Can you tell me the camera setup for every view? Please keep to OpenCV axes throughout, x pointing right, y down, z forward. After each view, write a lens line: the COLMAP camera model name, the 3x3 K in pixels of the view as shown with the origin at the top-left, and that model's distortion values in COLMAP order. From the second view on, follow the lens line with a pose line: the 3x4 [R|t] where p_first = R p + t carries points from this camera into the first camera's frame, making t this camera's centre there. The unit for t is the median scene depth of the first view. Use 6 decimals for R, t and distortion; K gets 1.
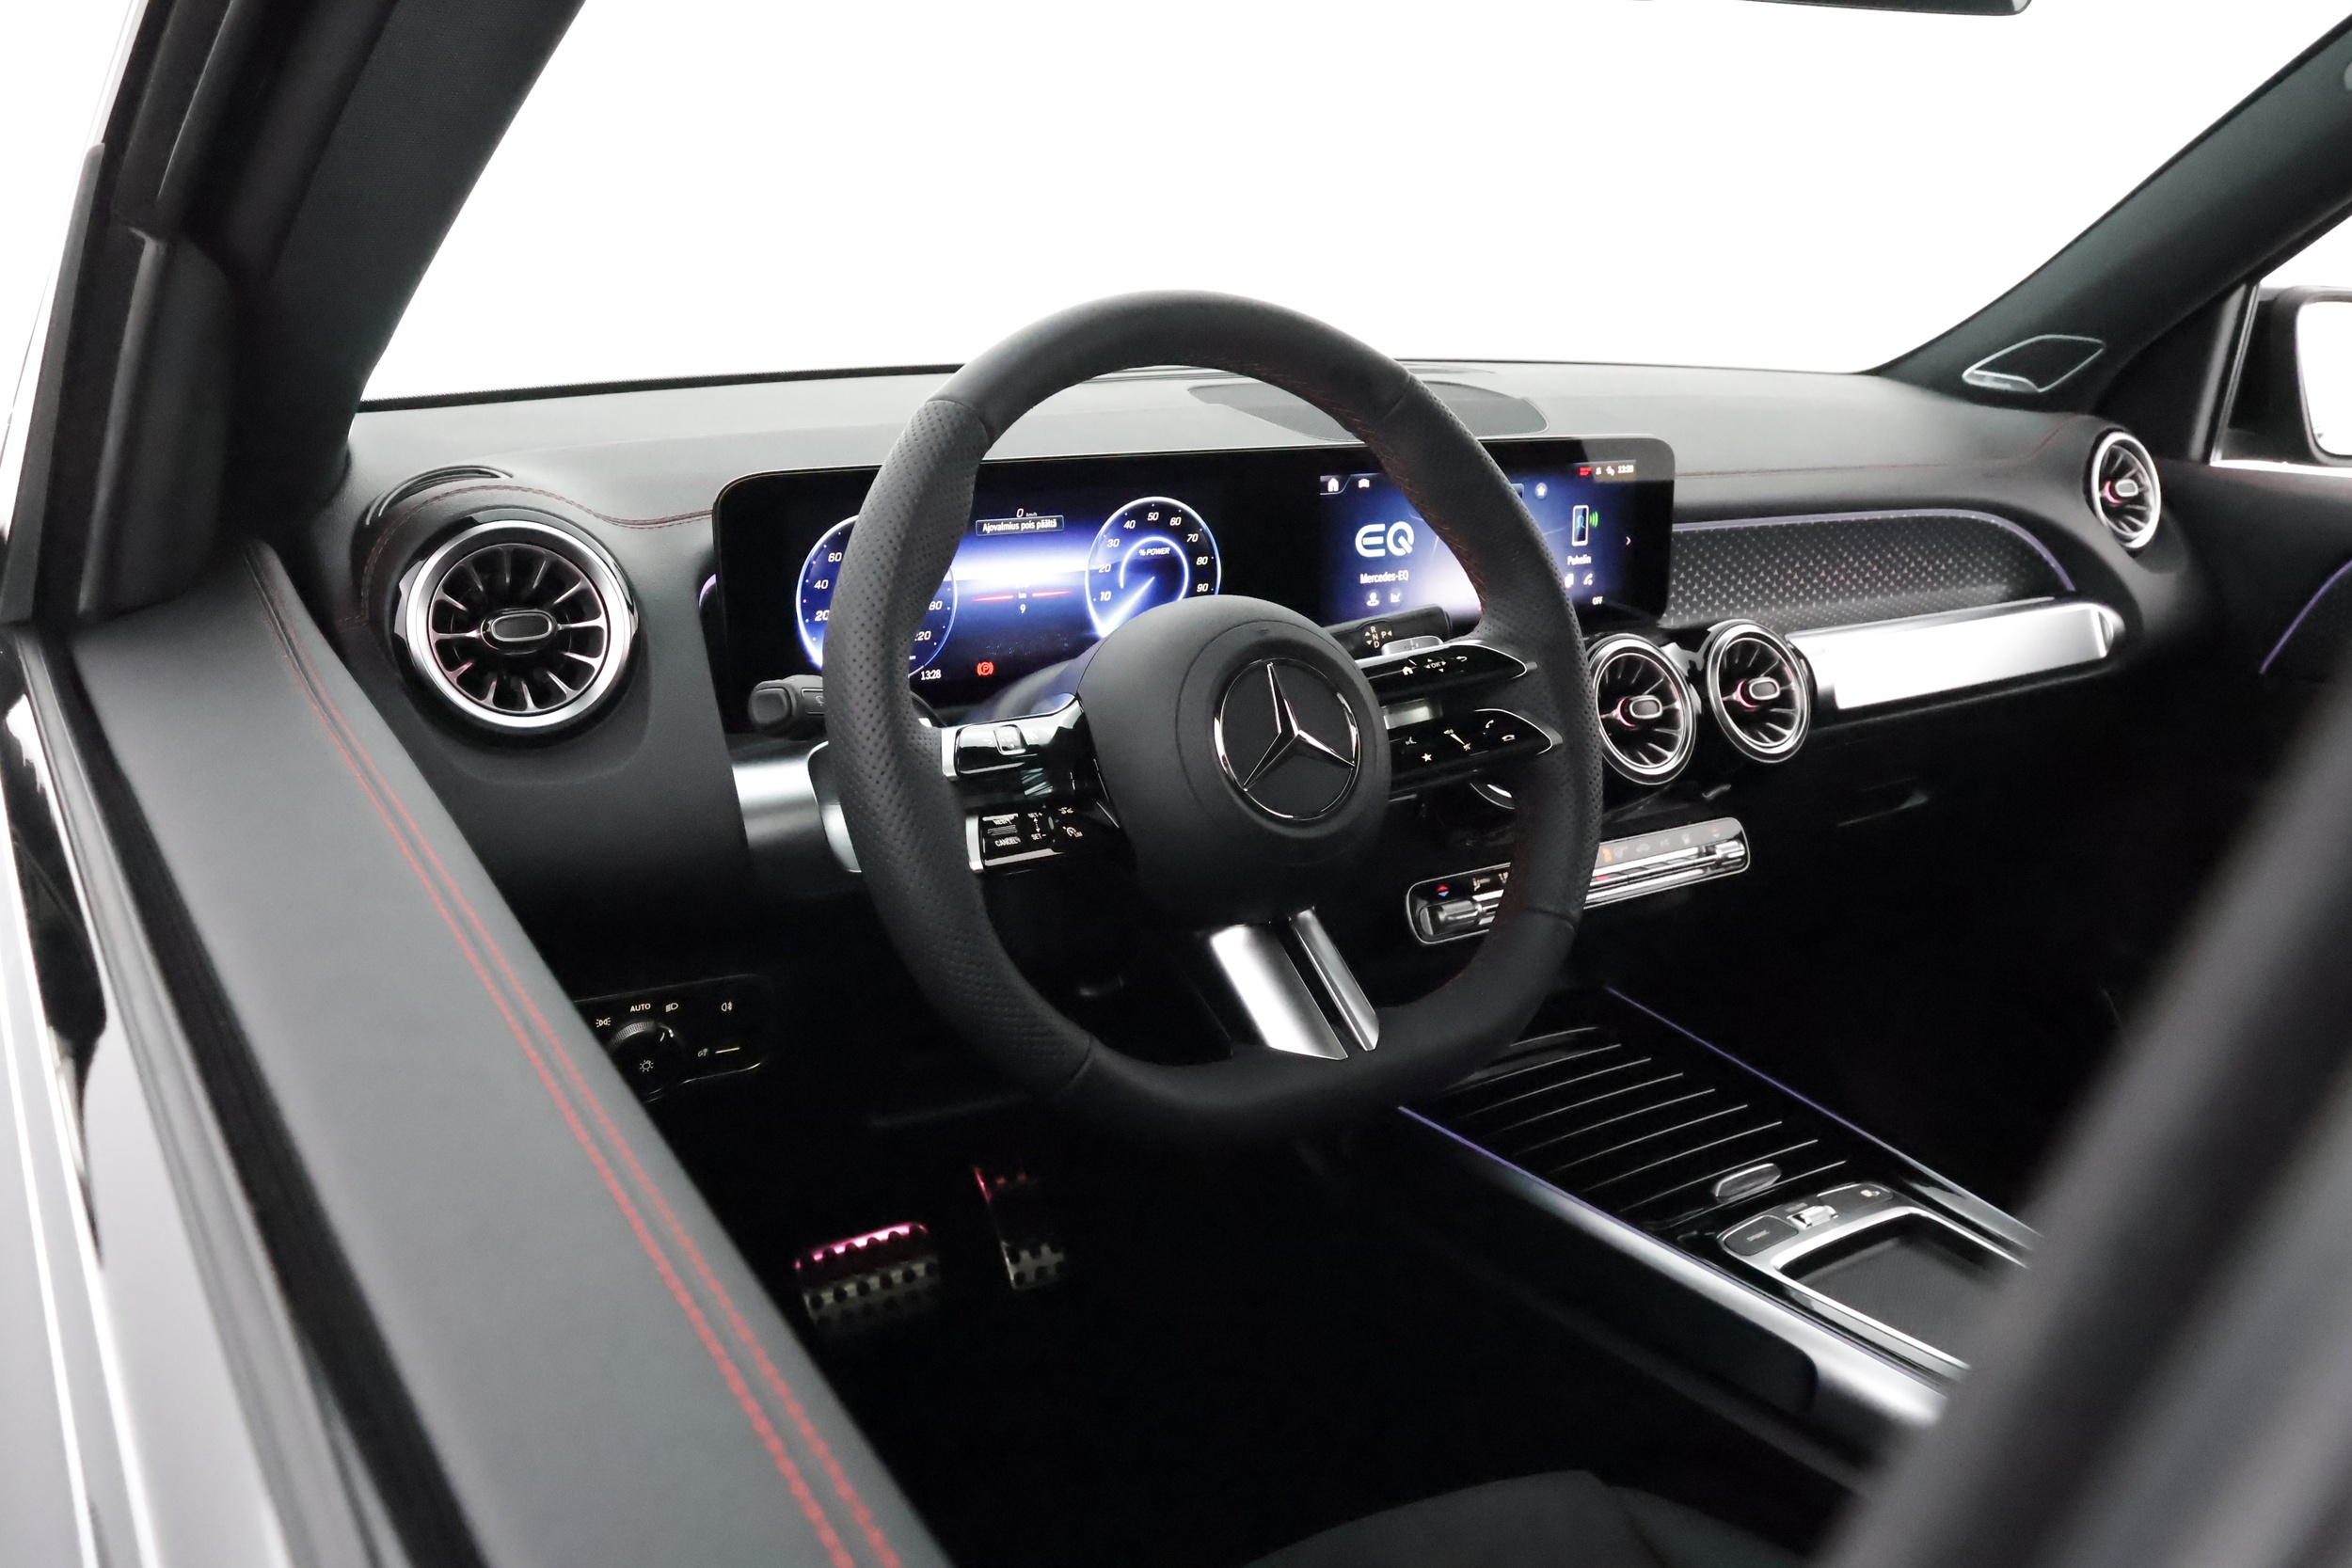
lens RADIAL K [[1860.3, 0, 1179.7], [0, 1860.3, 799.5], [0, 0, 1]] dist [0.007054, -0.003931]
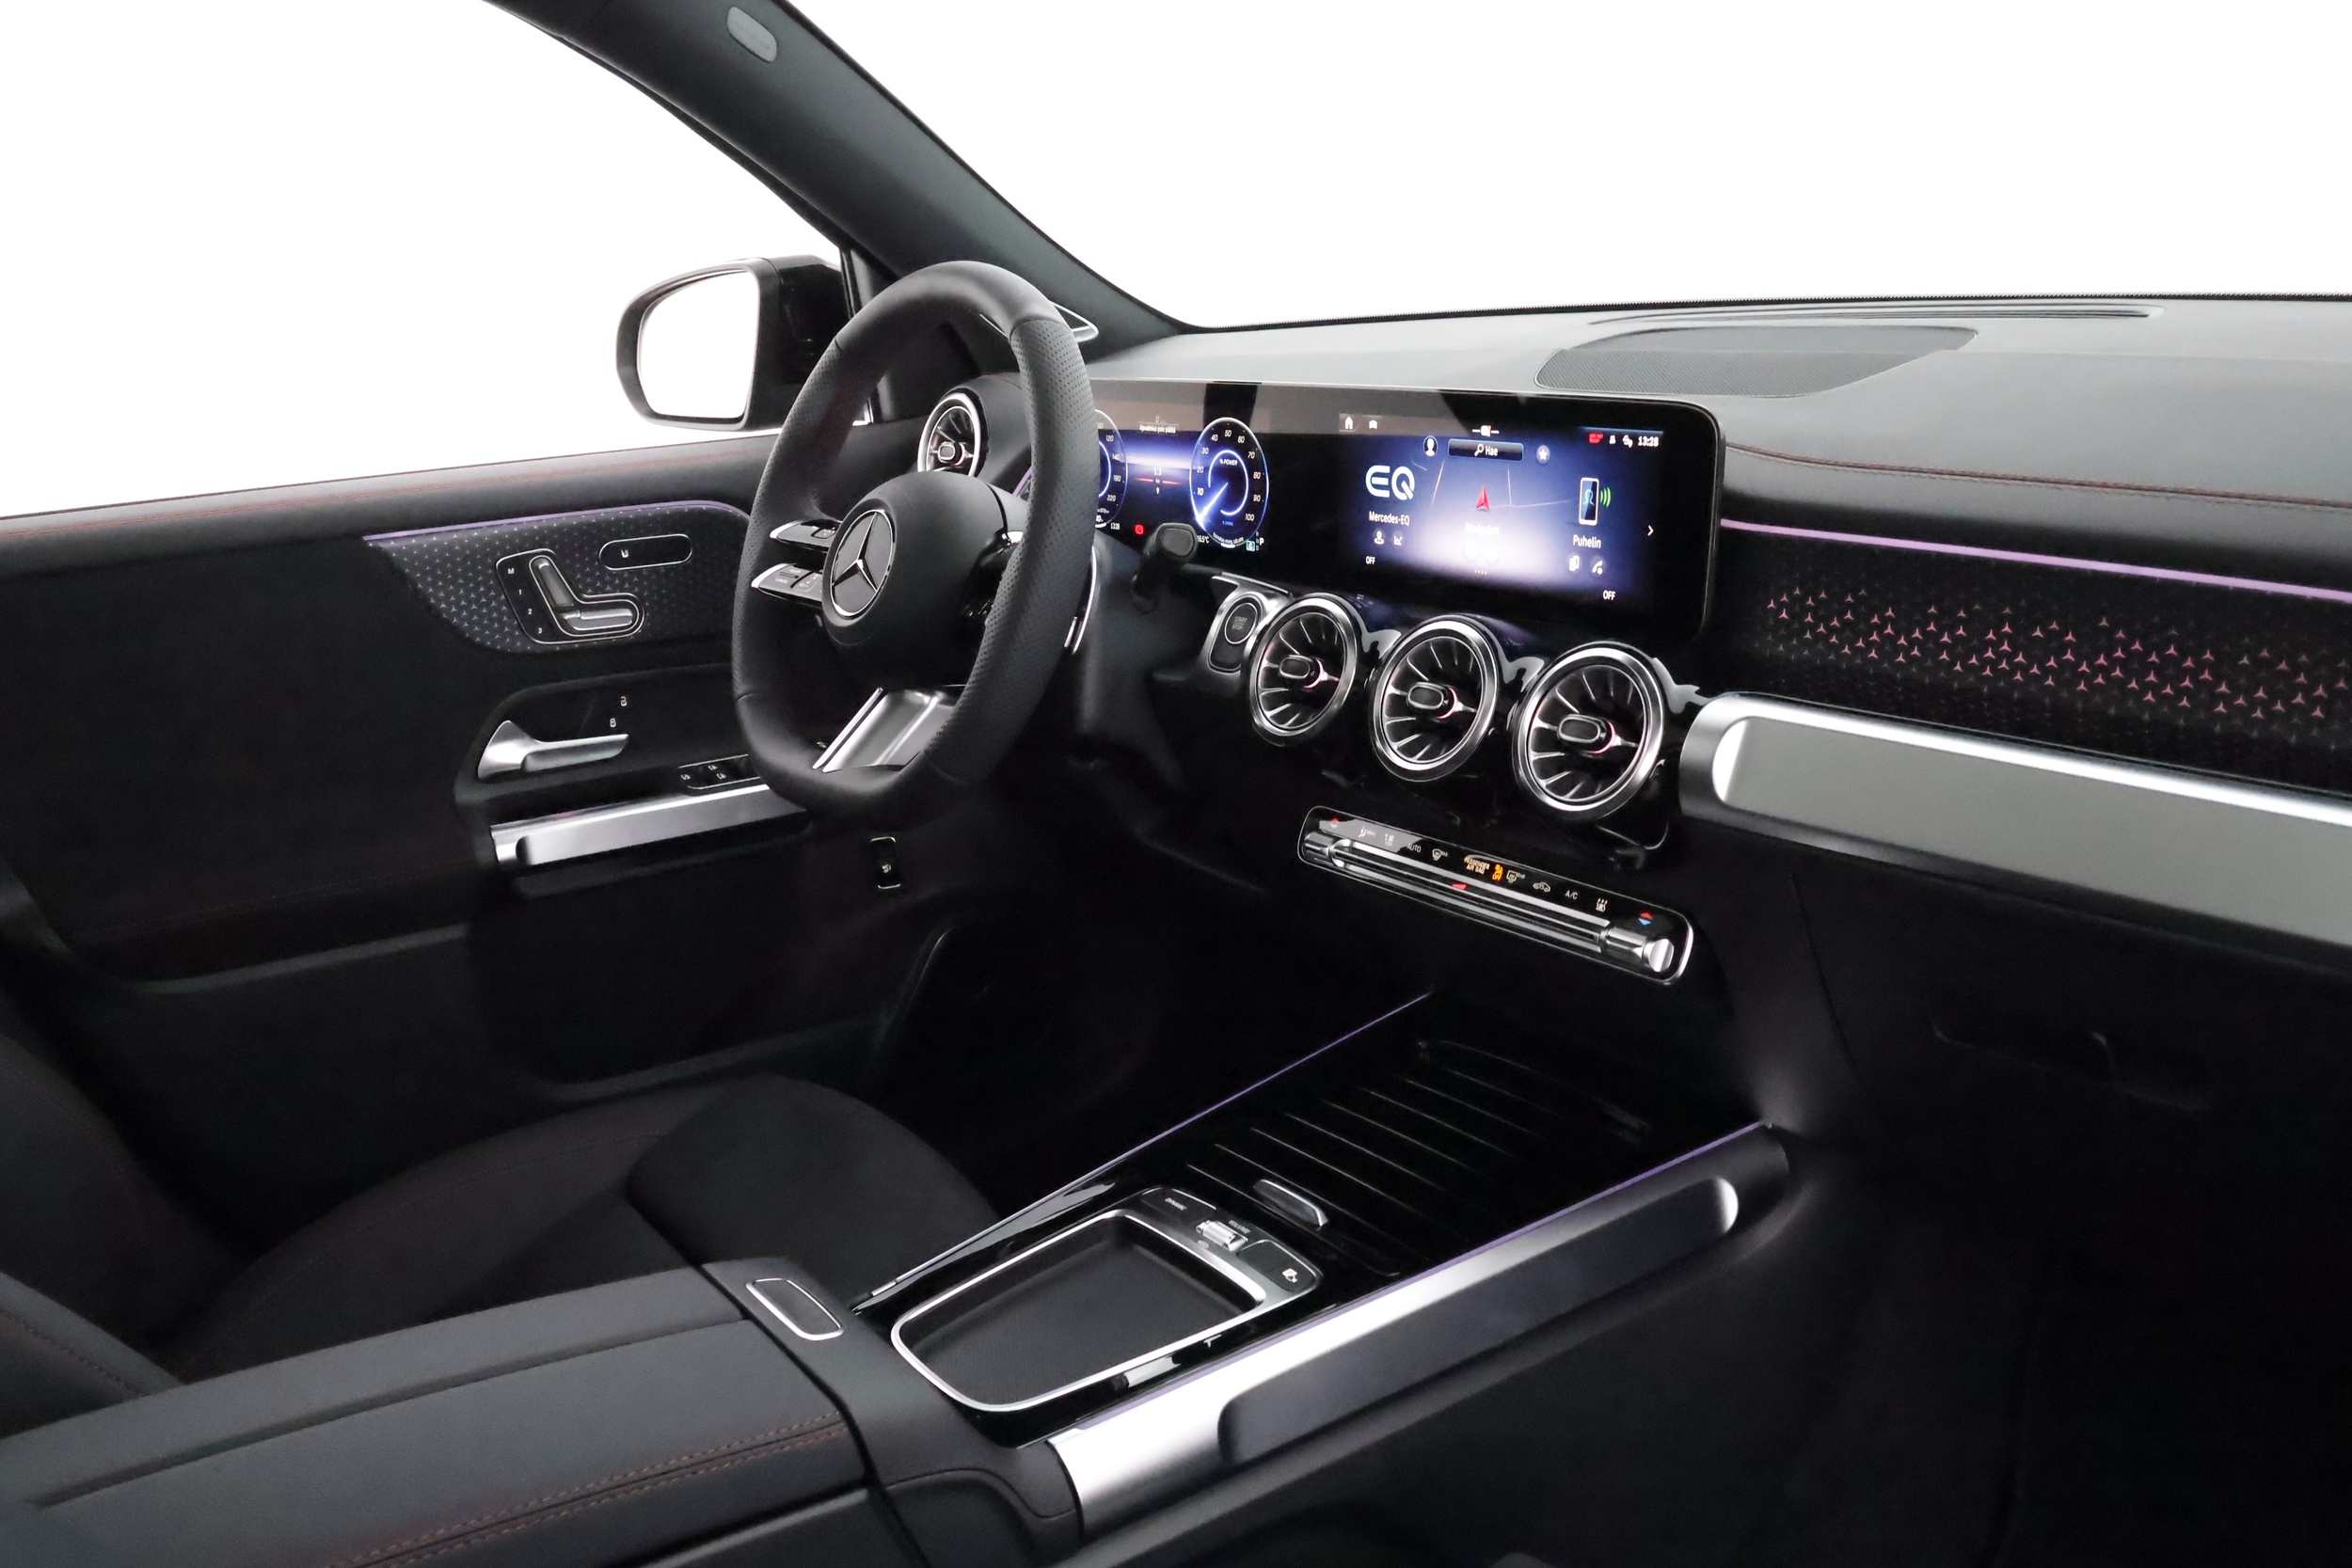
lens RADIAL K [[1860.3, 0, 1157.1], [0, 1860.3, 780.5], [0, 0, 1]] dist [0.007054, -0.003931]
pose [[0.058402, 0.254641, -0.965271, 1.220906], [-0.216781, 0.947083, 0.236727, -0.213437], [0.974472, 0.195427, 0.110513, 0.851685]]
